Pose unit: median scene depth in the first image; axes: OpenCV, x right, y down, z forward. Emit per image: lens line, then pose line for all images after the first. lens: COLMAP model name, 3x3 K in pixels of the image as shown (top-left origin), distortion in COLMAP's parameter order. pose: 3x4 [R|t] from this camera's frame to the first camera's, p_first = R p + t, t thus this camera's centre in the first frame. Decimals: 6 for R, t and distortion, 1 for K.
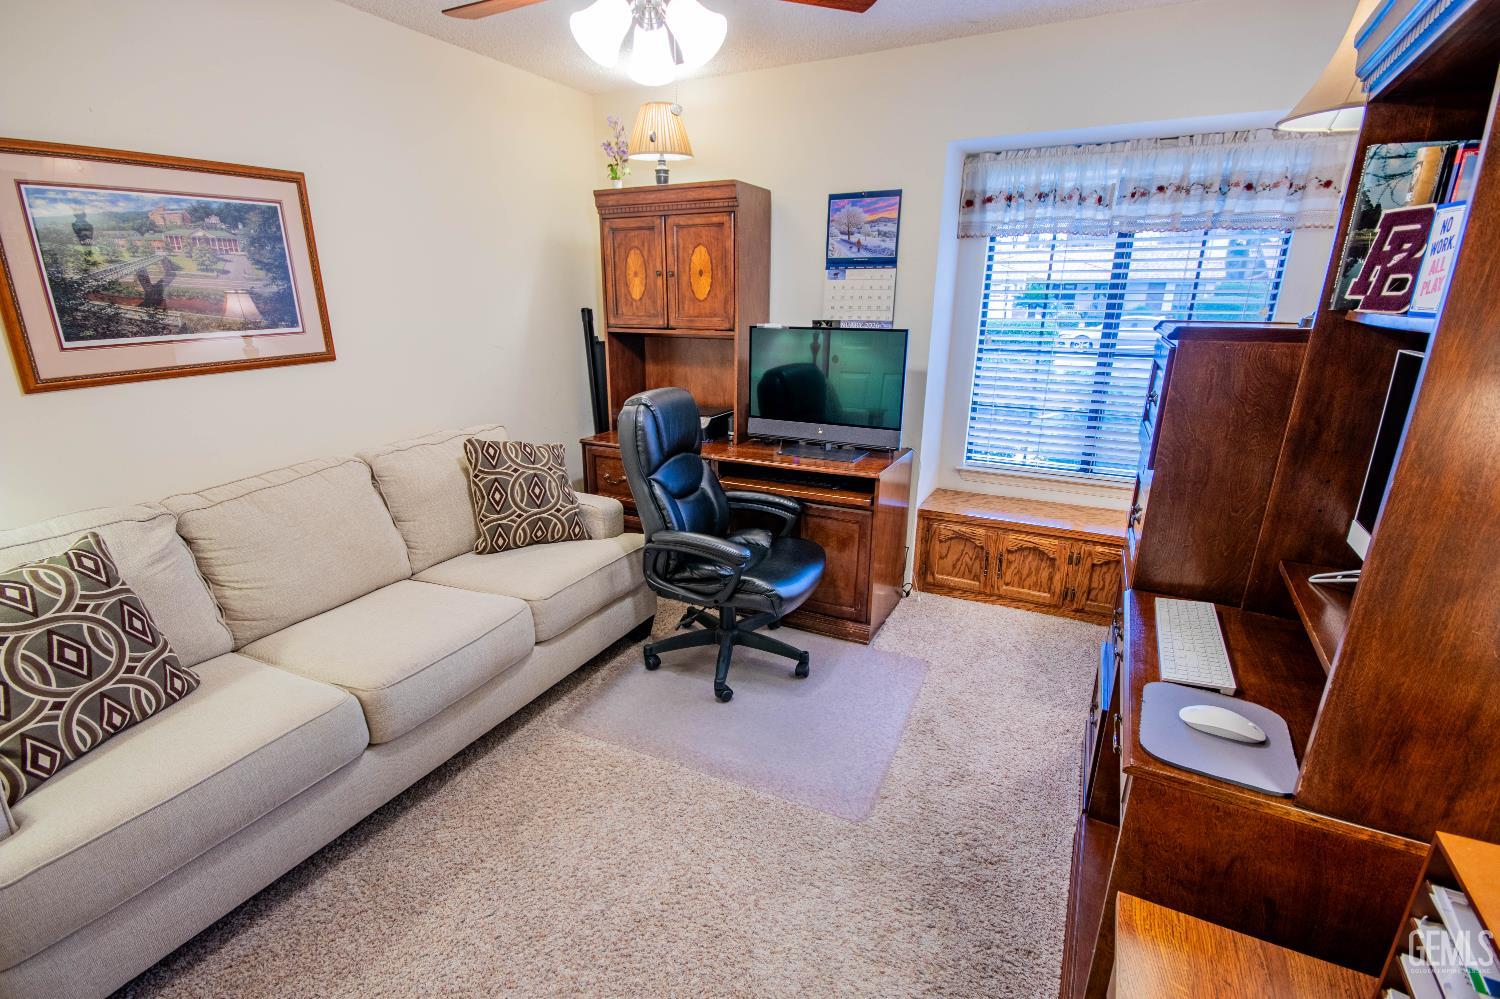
lens RADIAL K [[692.4, 0, 745.8], [0, 692.4, 503.3], [0, 0, 1]] dist [0.003745, -0.010351]
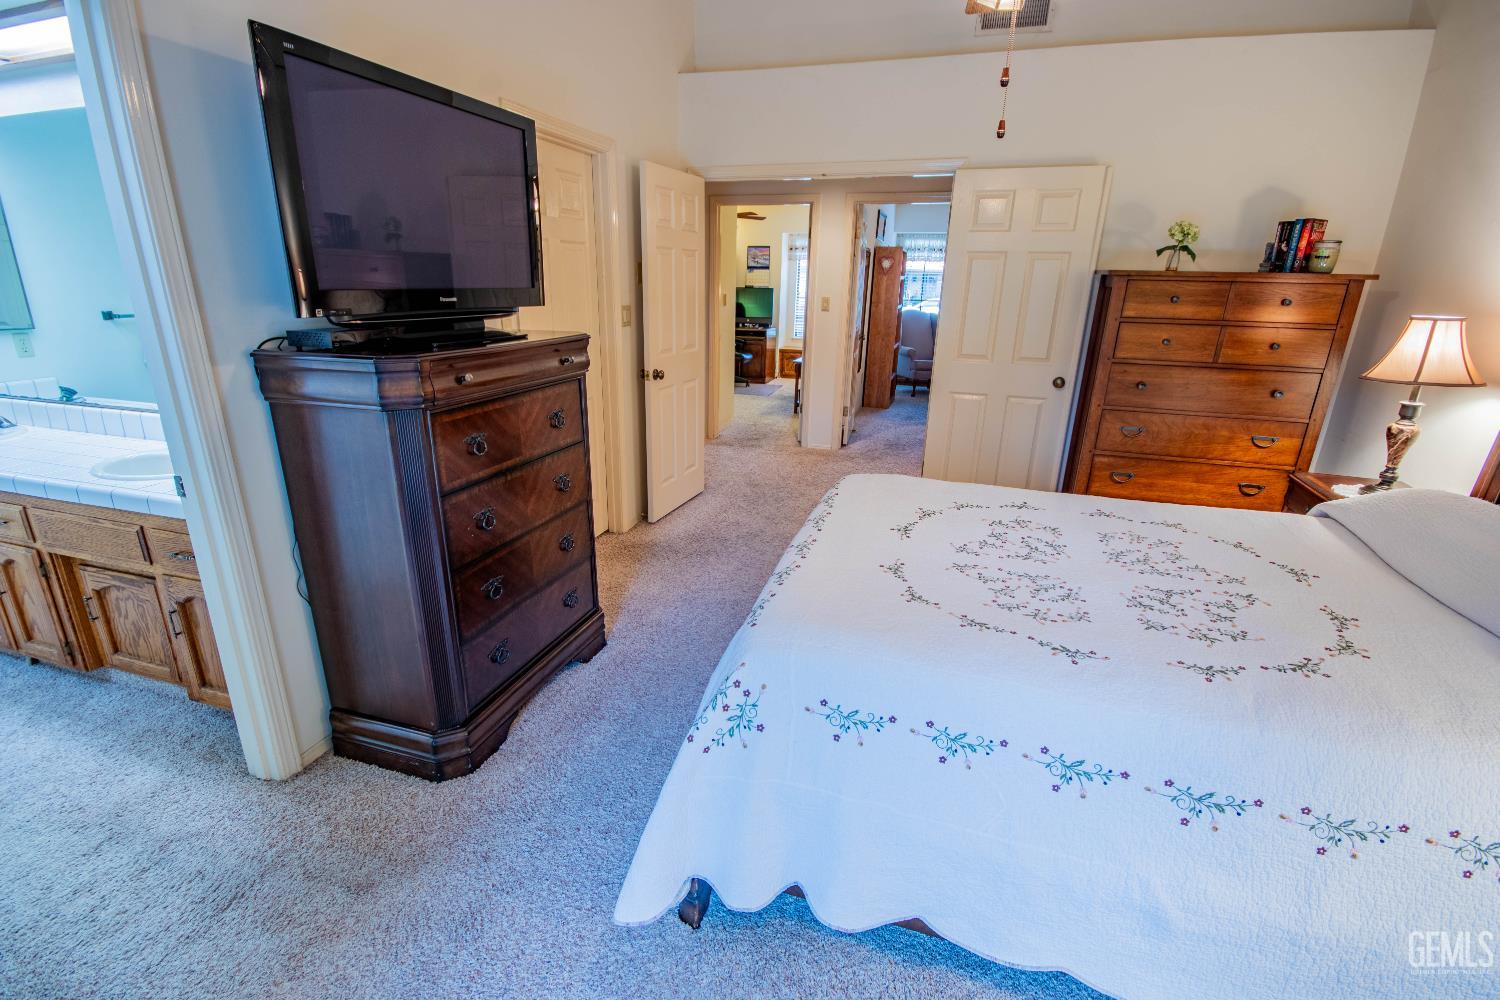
lens RADIAL K [[692.4, 0, 749.5], [0, 692.4, 505.8], [0, 0, 1]] dist [0.003745, -0.010351]
pose [[0.981717, -0.045901, 0.184731, -0.499949], [0.041358, 0.998741, 0.028371, 0.638623], [-0.185801, -0.020212, 0.982379, -2.091356]]
